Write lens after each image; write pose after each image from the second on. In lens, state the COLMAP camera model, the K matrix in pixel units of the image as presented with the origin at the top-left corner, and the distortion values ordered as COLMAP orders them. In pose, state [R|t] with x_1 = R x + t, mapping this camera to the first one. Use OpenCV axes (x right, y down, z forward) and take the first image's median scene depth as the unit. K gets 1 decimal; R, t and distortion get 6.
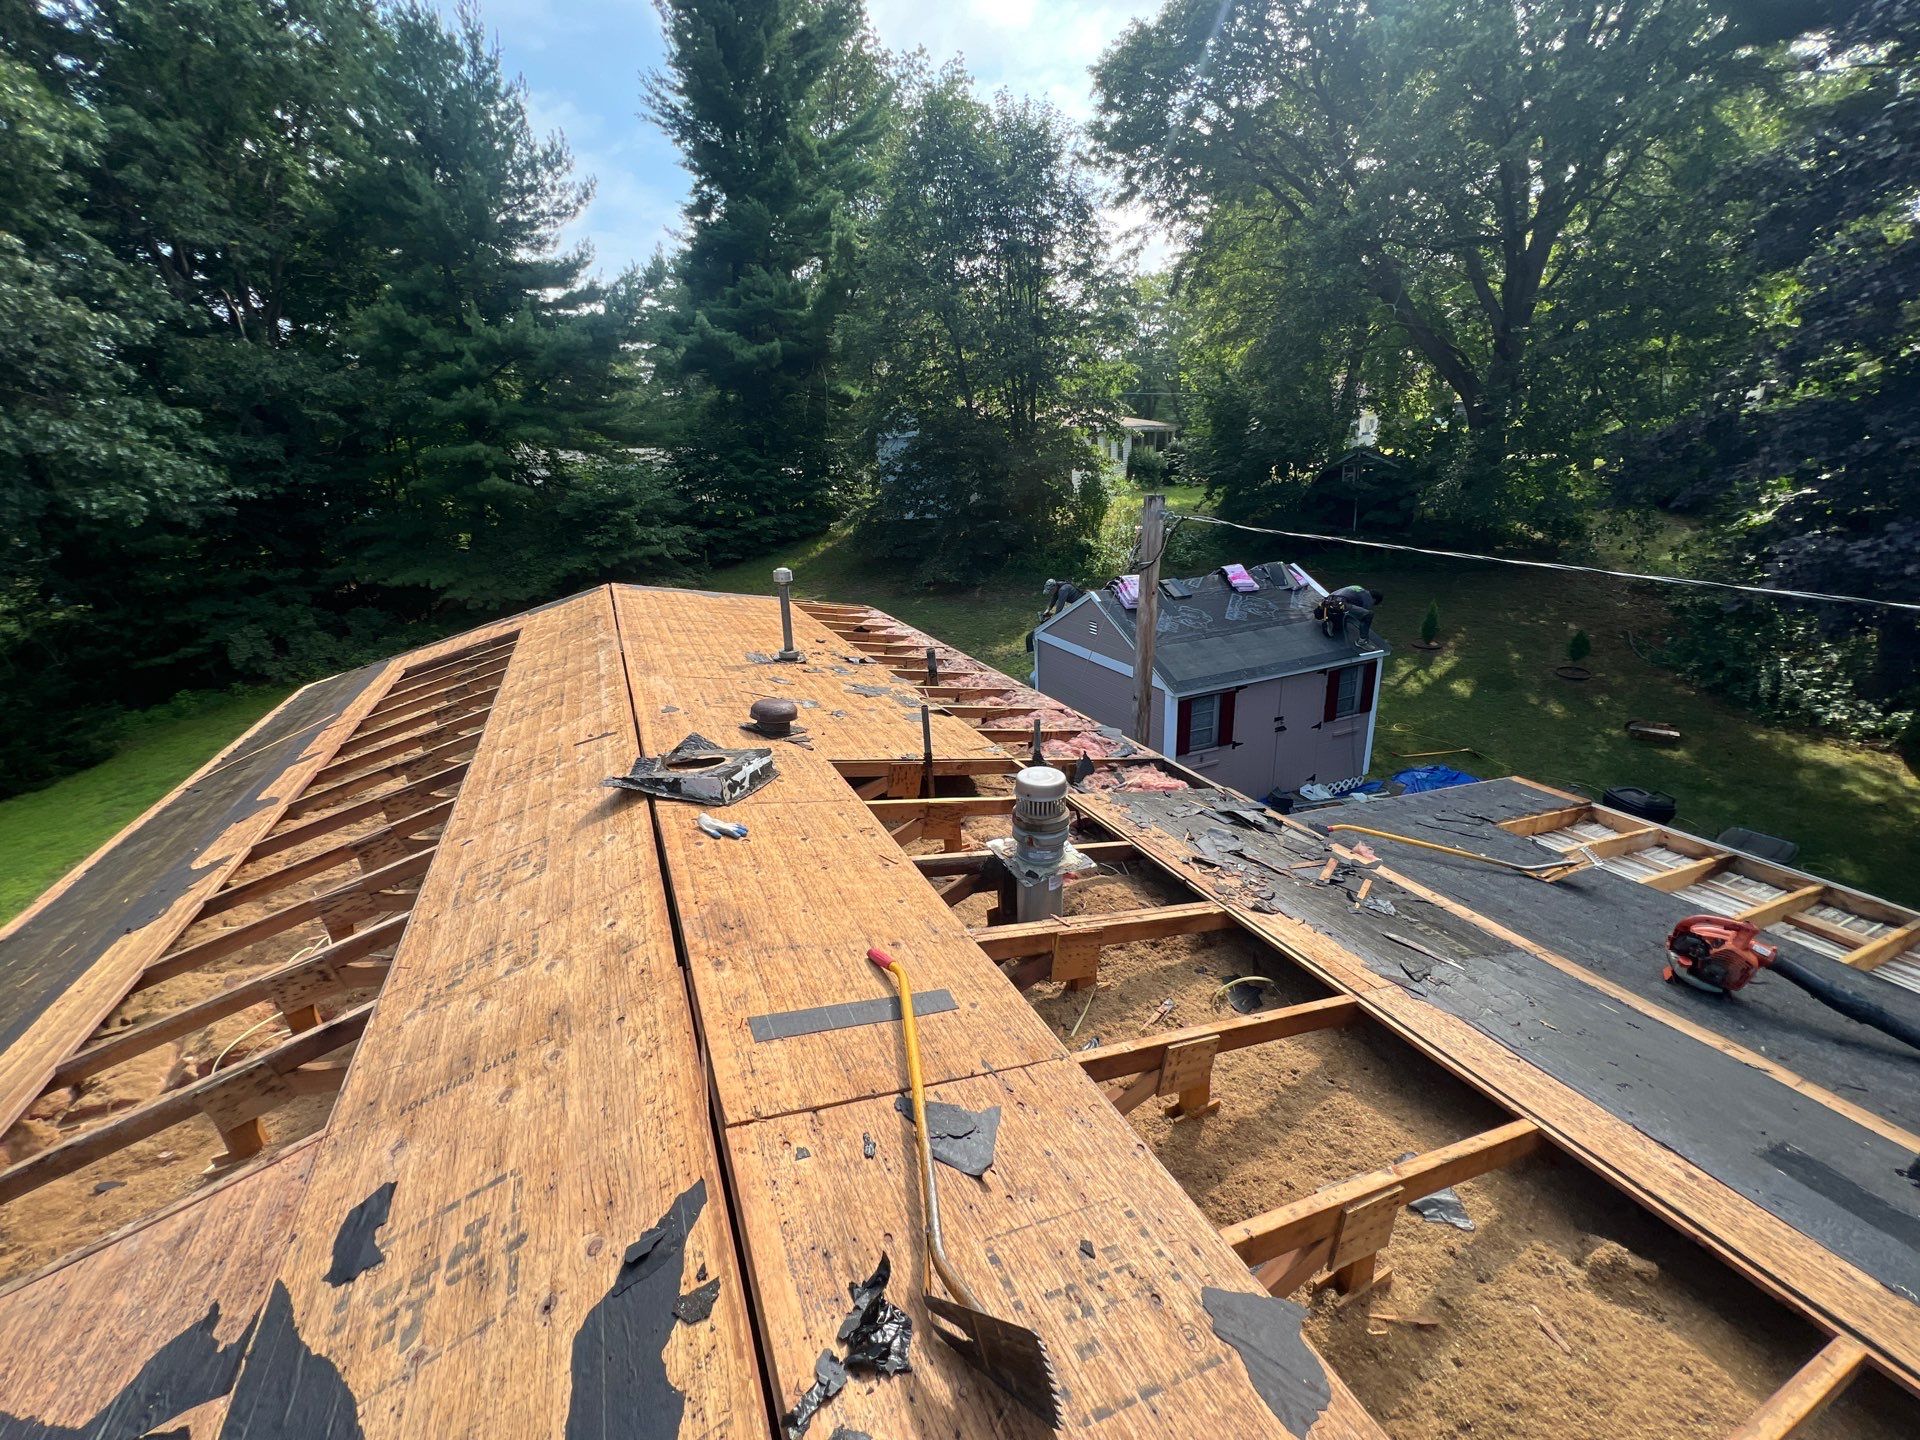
lens RADIAL K [[767.4, 0, 955.6], [0, 767.4, 719.3], [0, 0, 1]] dist [-0.002992, 0.000172]
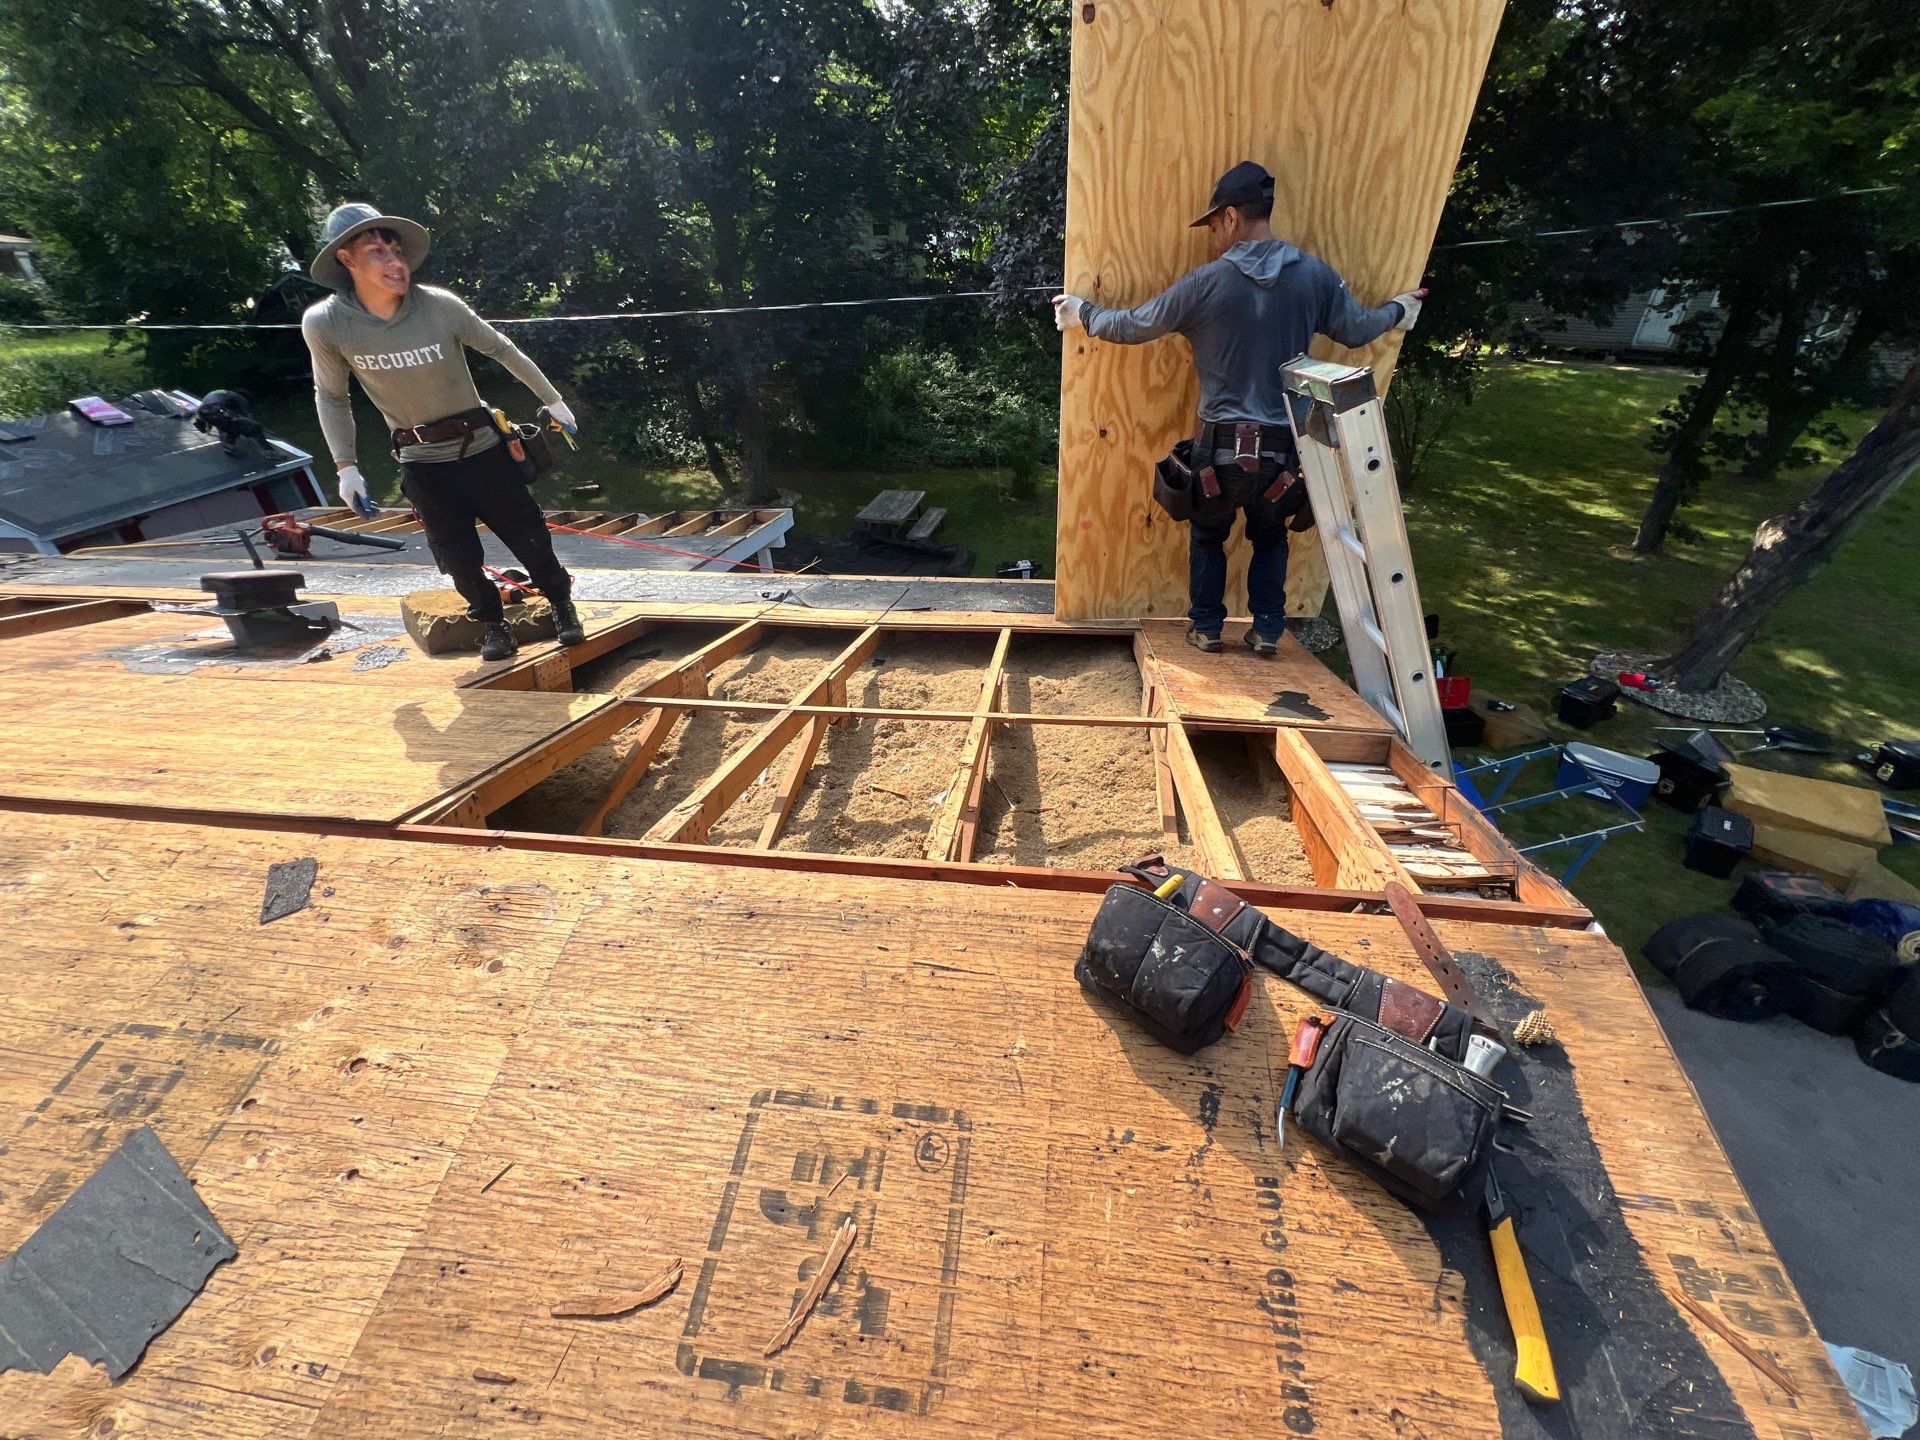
lens RADIAL K [[767.4, 0, 963.4], [0, 767.4, 724.4], [0, 0, 1]] dist [-0.002992, 0.000172]
pose [[0.540227, -0.423996, 0.726899, 0.103418], [0.285887, 0.904889, 0.315347, 0.181684], [-0.791469, 0.037452, 0.610061, -0.421601]]
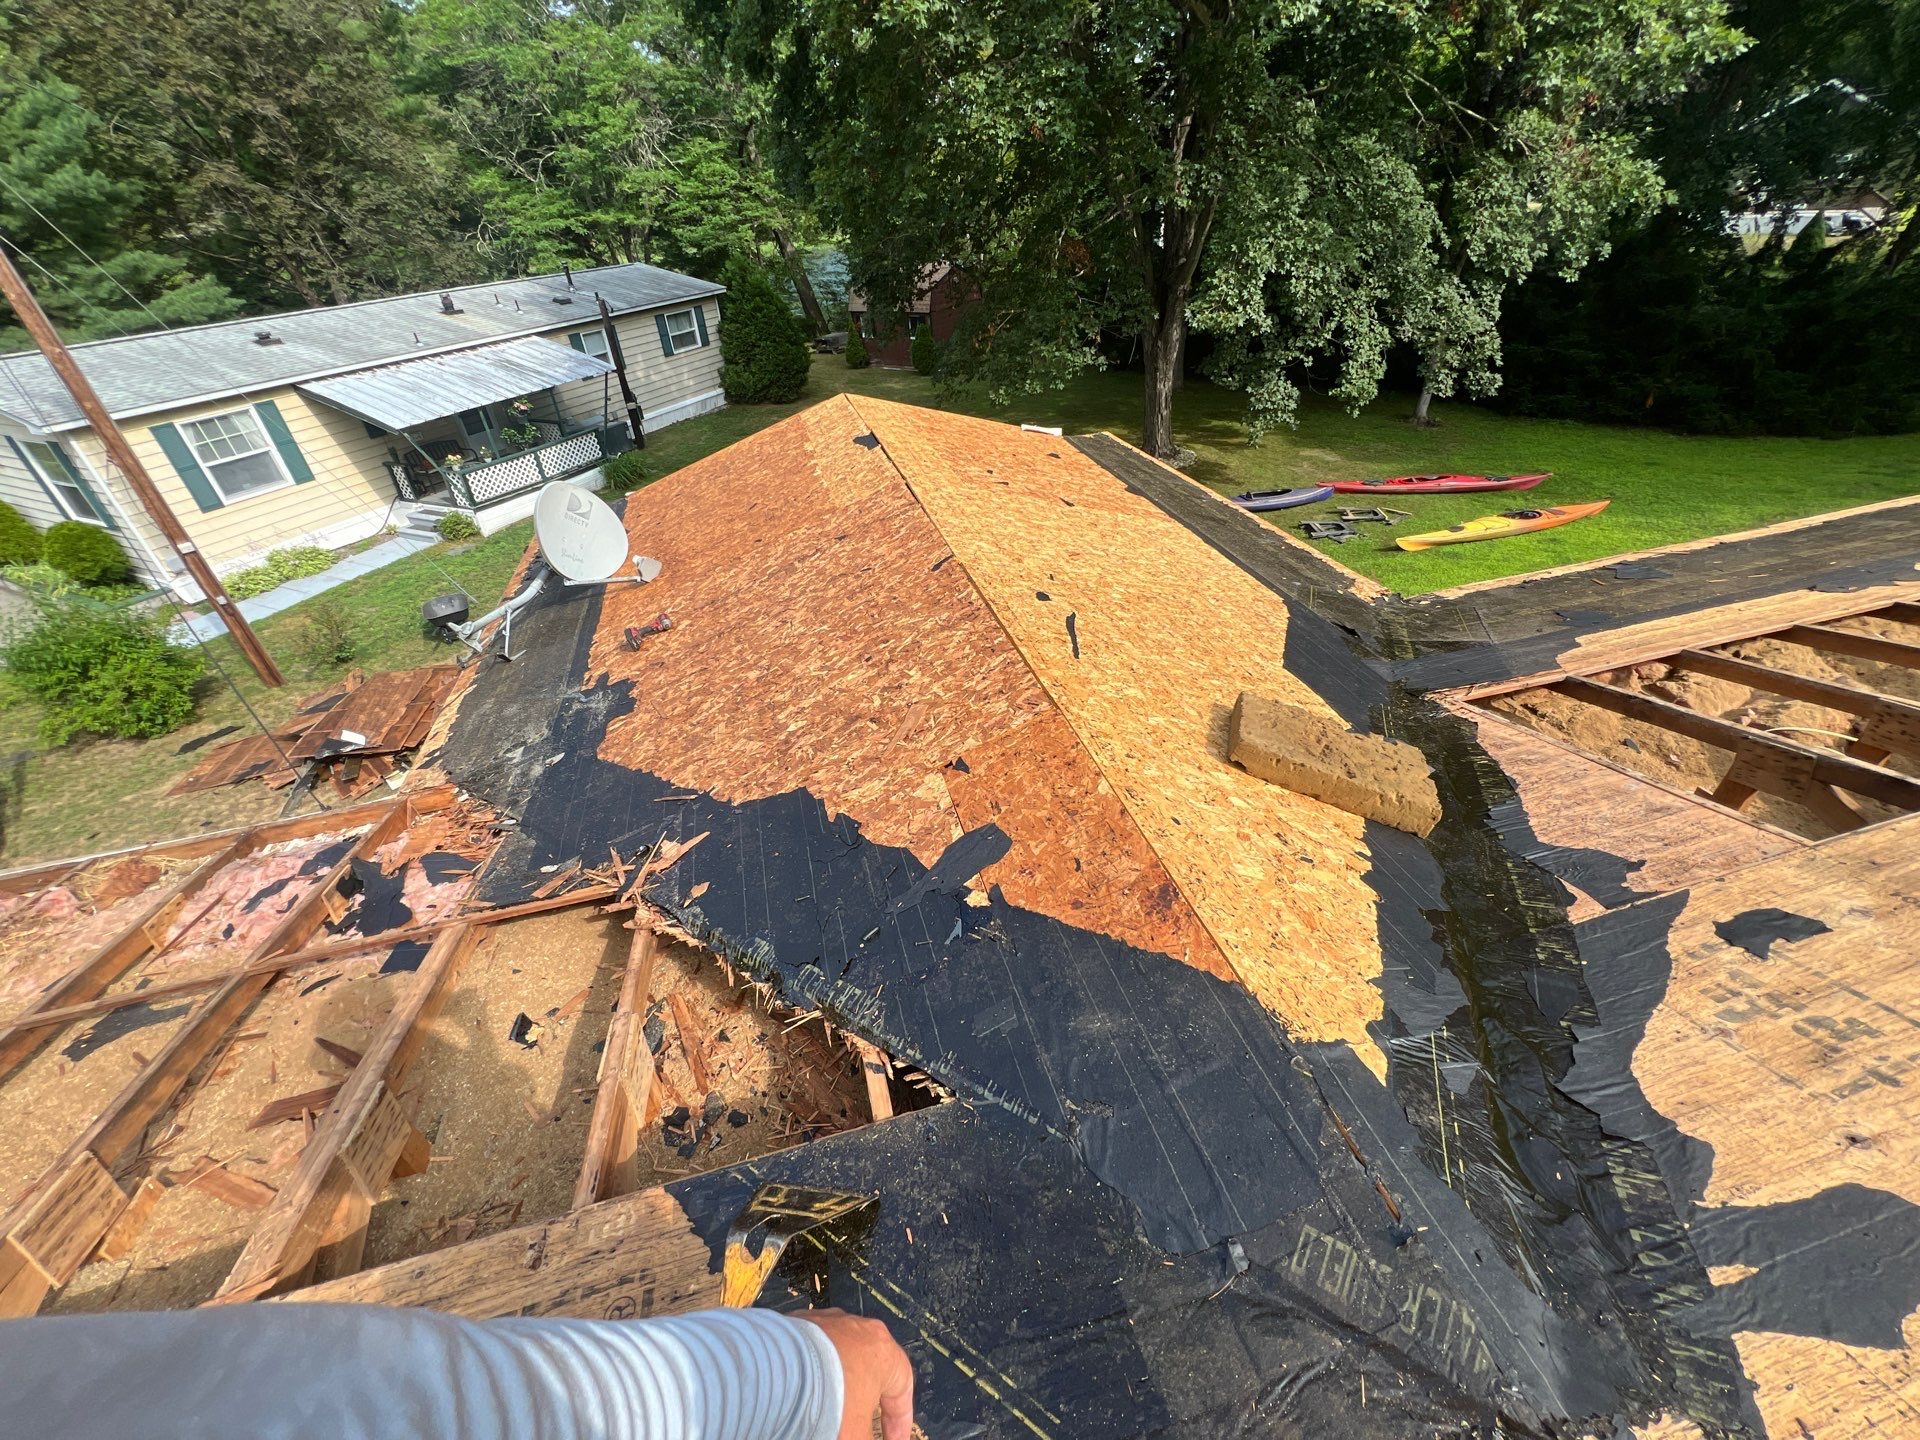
lens RADIAL K [[767.4, 0, 957.4], [0, 767.4, 721.5], [0, 0, 1]] dist [-0.002992, 0.000172]
pose [[-0.168210, 0.620338, -0.766085, 0.004043], [-0.258757, 0.722119, 0.641552, 0.014403], [0.951184, 0.306145, 0.039049, -0.026480]]
